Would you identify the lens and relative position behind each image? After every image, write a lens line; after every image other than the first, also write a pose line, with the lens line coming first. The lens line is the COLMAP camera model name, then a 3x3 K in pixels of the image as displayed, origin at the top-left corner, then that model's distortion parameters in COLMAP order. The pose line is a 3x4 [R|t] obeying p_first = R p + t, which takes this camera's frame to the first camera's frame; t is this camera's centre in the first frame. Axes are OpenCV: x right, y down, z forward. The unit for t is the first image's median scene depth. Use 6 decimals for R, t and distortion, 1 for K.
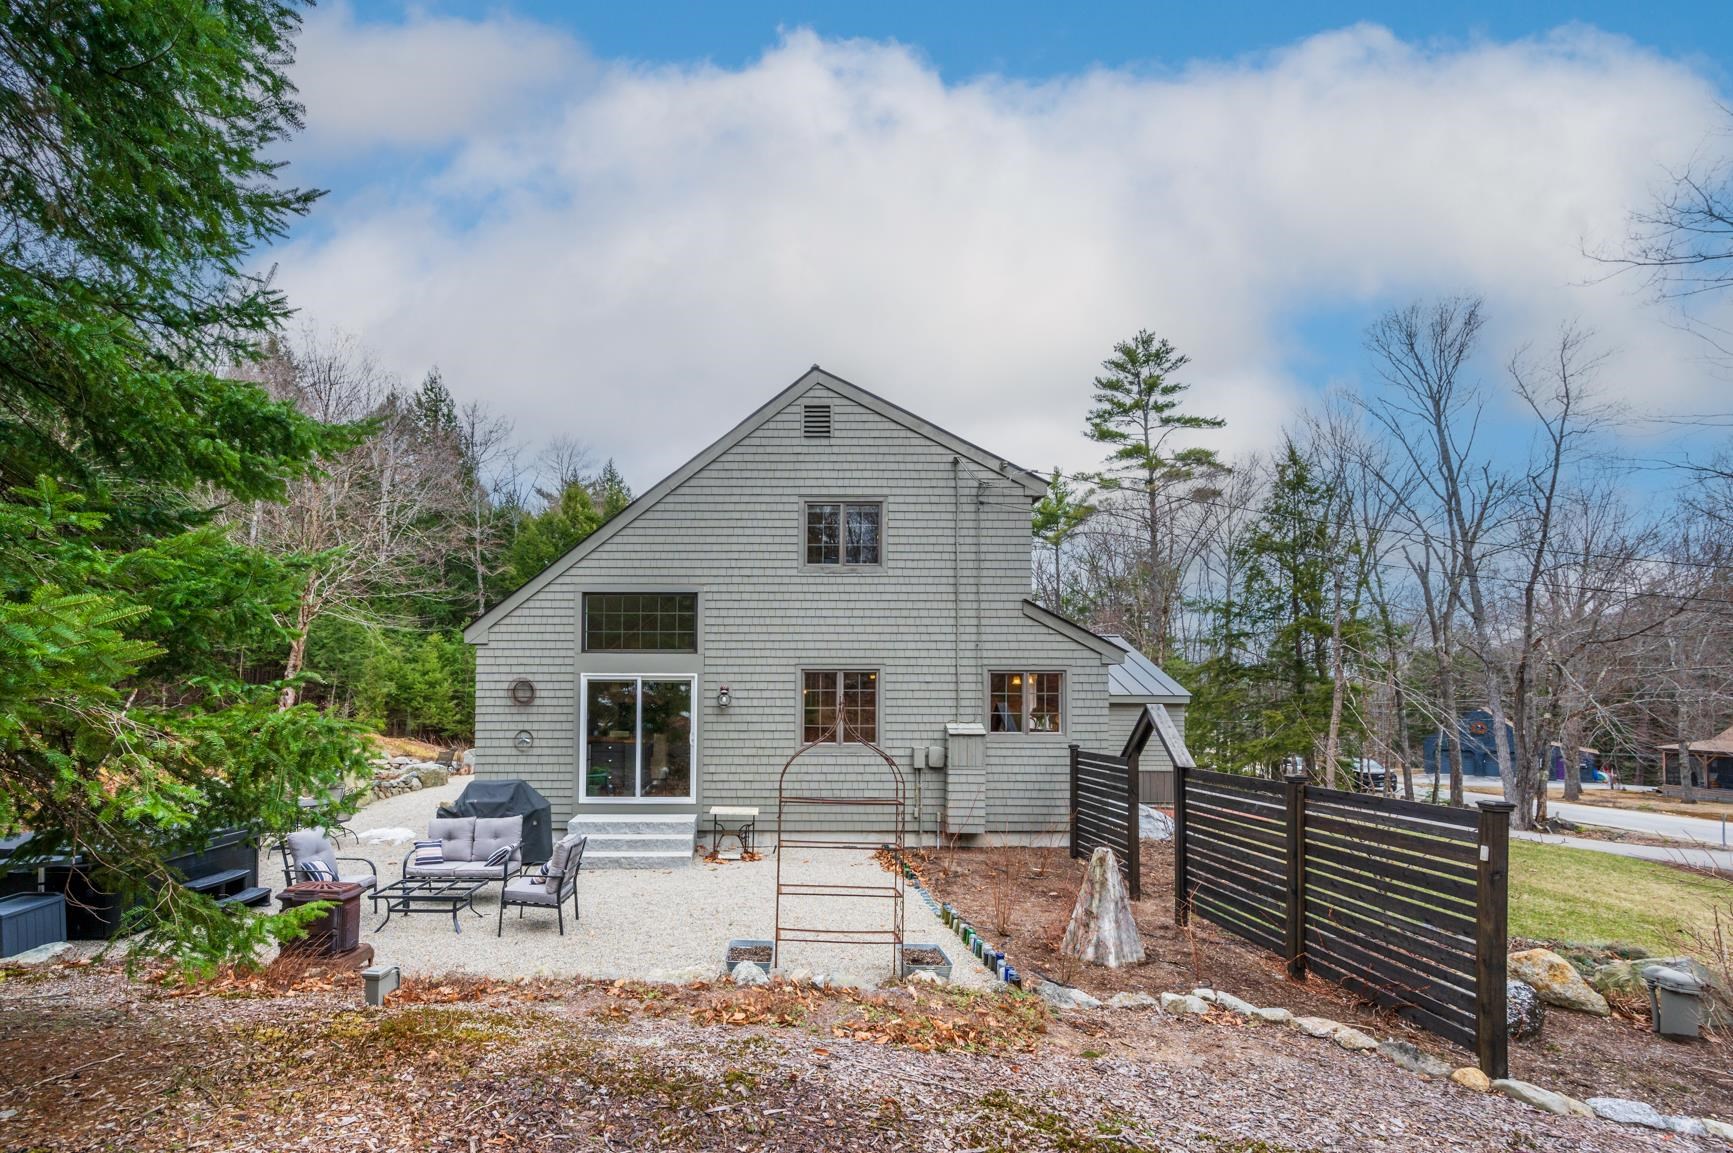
lens RADIAL K [[698.5, 0, 750.7], [0, 698.5, 687.9], [0, 0, 1]] dist [0.002068, 0.000103]
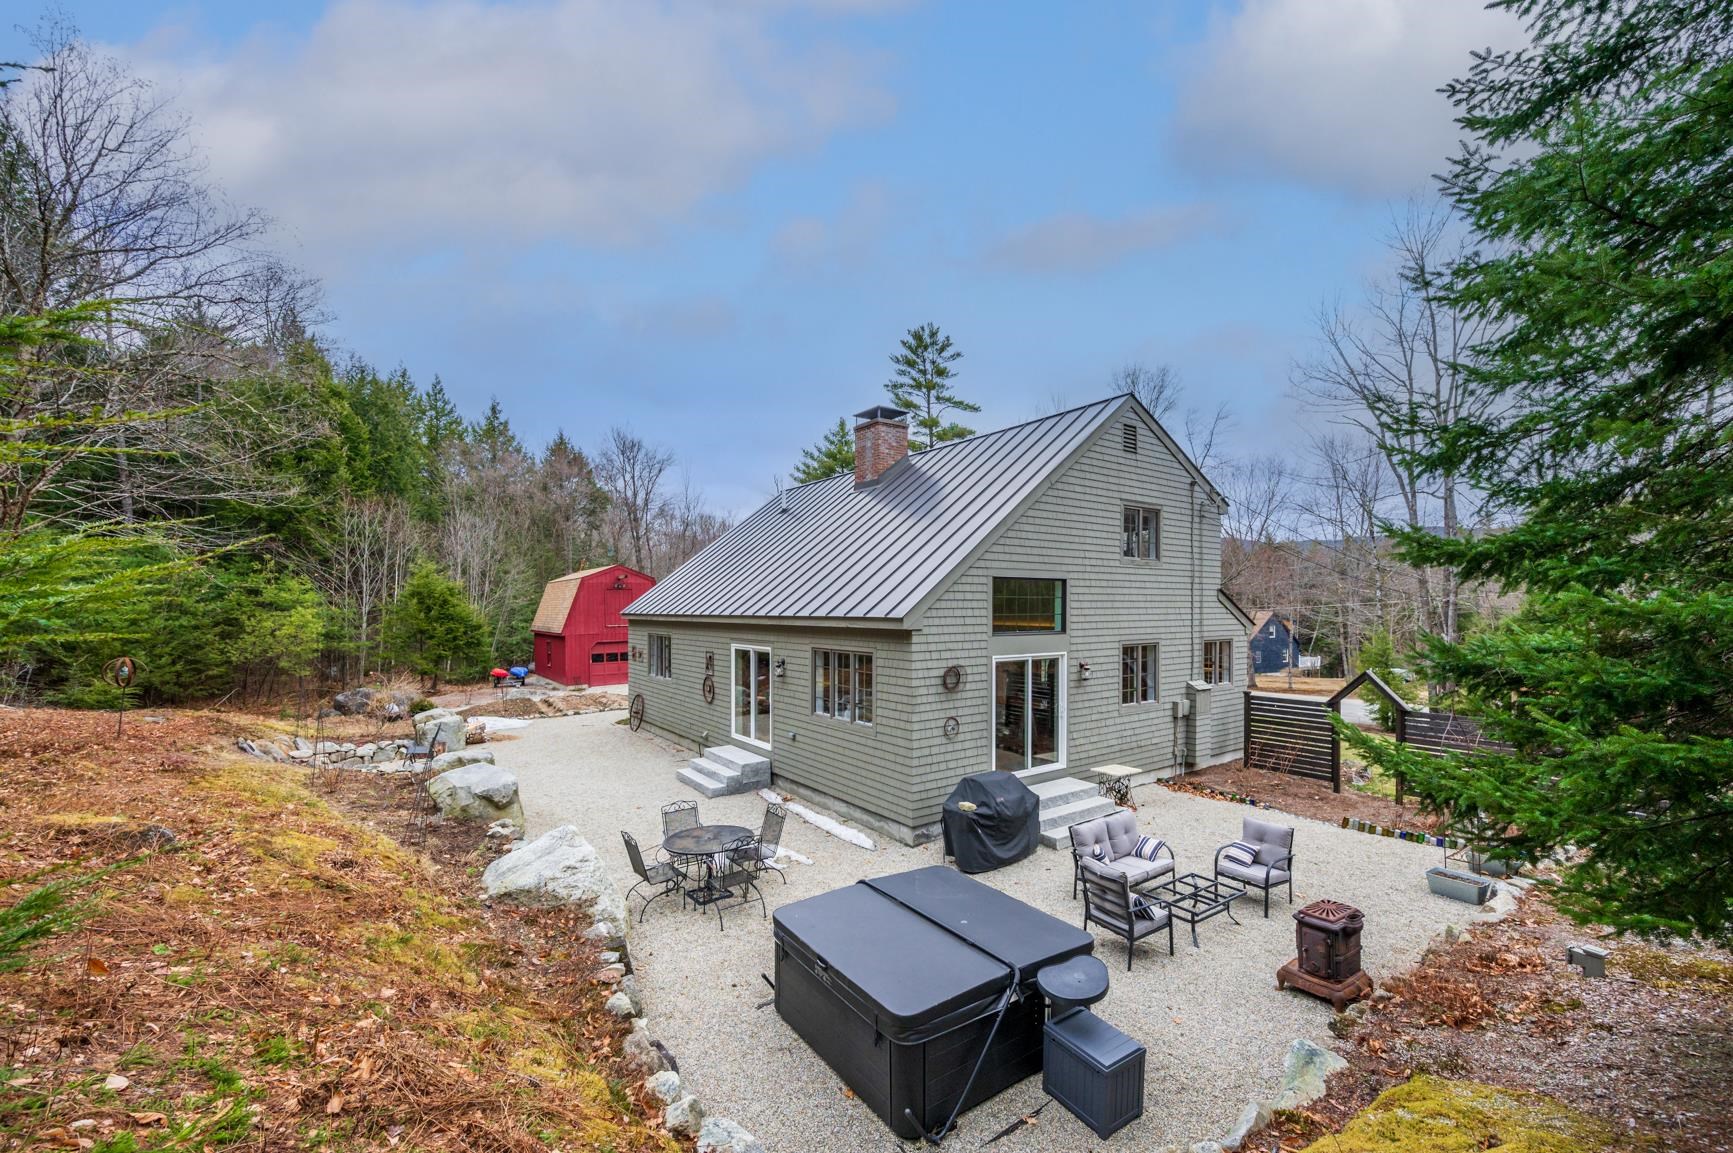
lens RADIAL K [[698.5, 0, 833.2], [0, 698.5, 614.2], [0, 0, 1]] dist [0.002068, 0.000103]
pose [[0.815793, -0.014271, 0.578167, -1.021341], [-0.001012, 0.999659, 0.026103, -0.108535], [-0.578343, -0.021880, 0.815500, 0.303371]]
